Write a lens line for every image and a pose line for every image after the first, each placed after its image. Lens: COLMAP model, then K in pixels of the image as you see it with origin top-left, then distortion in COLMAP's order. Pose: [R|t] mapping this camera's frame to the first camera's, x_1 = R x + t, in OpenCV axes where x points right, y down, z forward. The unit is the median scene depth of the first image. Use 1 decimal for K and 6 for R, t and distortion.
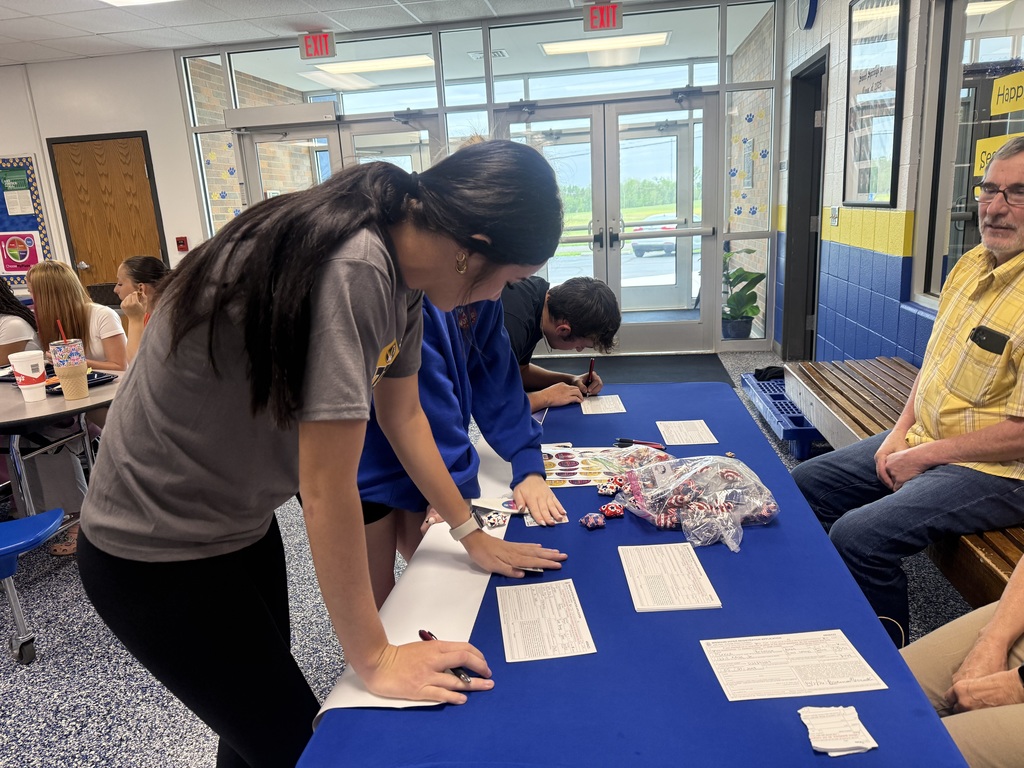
lens RADIAL K [[720.7, 0, 517.0], [0, 720.7, 388.6], [0, 0, 1]] dist [0.010224, -0.021560]
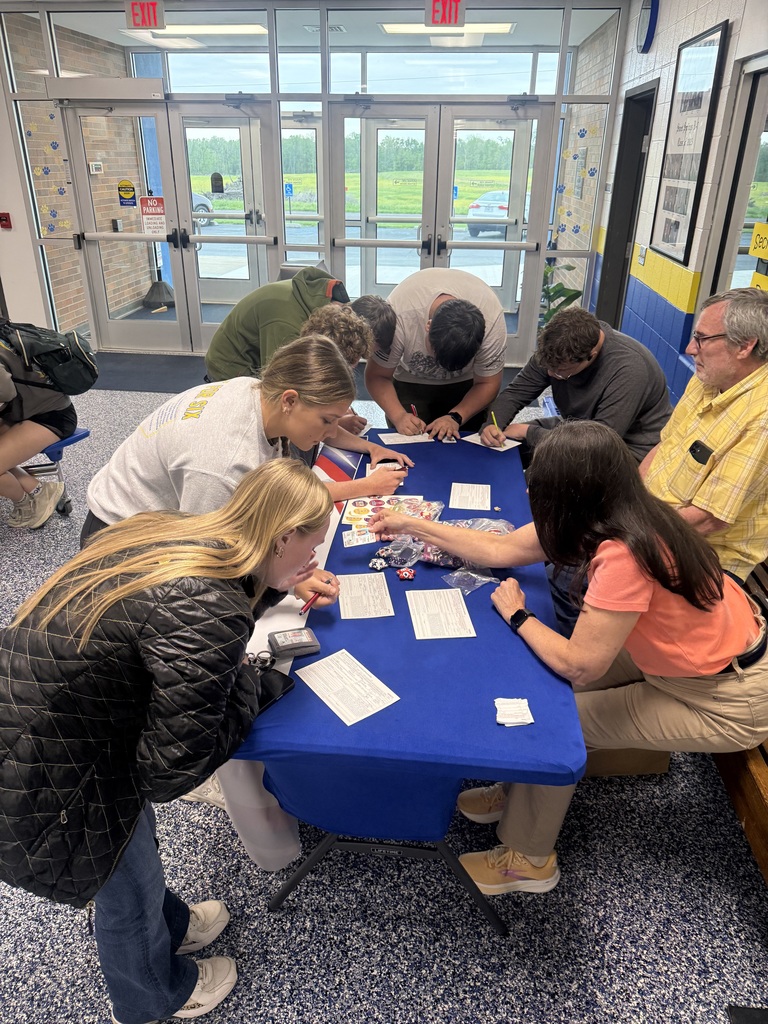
lens RADIAL K [[720.7, 0, 384.0], [0, 720.7, 512.0], [0, 0, 1]] dist [0.010224, -0.021560]
pose [[0.996812, 0.042849, 0.067308, 0.000831], [-0.055709, 0.977670, 0.202628, -0.042551], [-0.057122, -0.205731, 0.976940, -0.072121]]
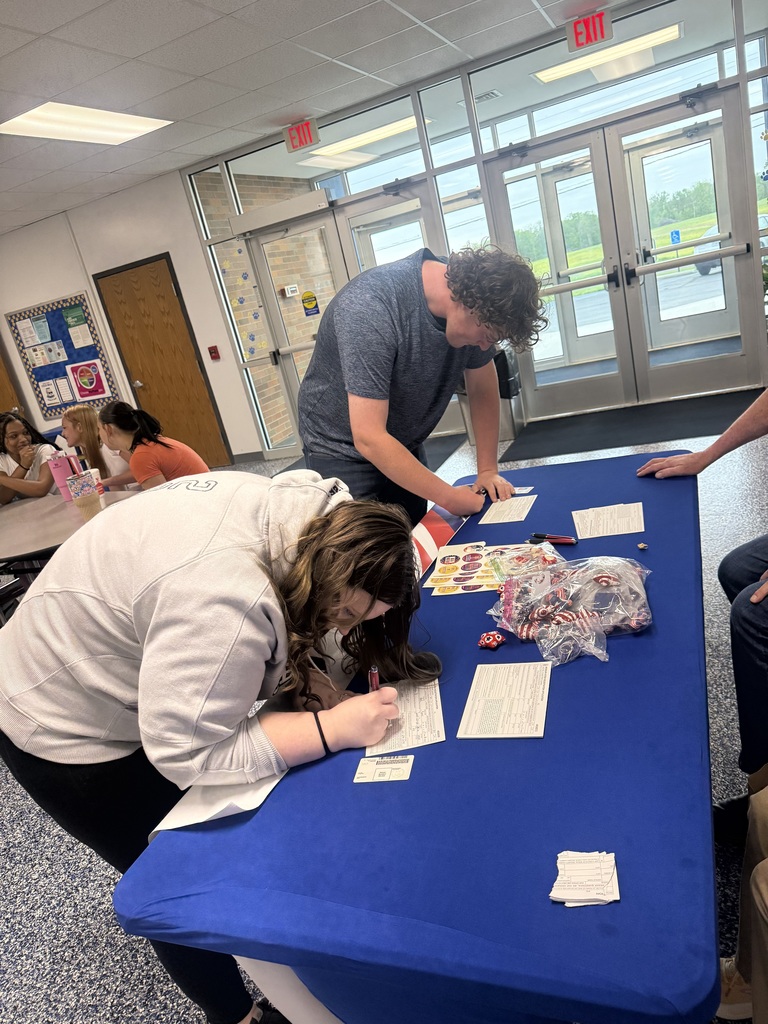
lens RADIAL K [[729.5, 0, 384.0], [0, 729.5, 512.0], [0, 0, 1]] dist [-0.002850, -0.008699]
pose [[0.955788, -0.089171, -0.280209, 0.066837], [0.113556, 0.990919, 0.071998, -0.015063], [0.271245, -0.100634, 0.957235, 0.007448]]
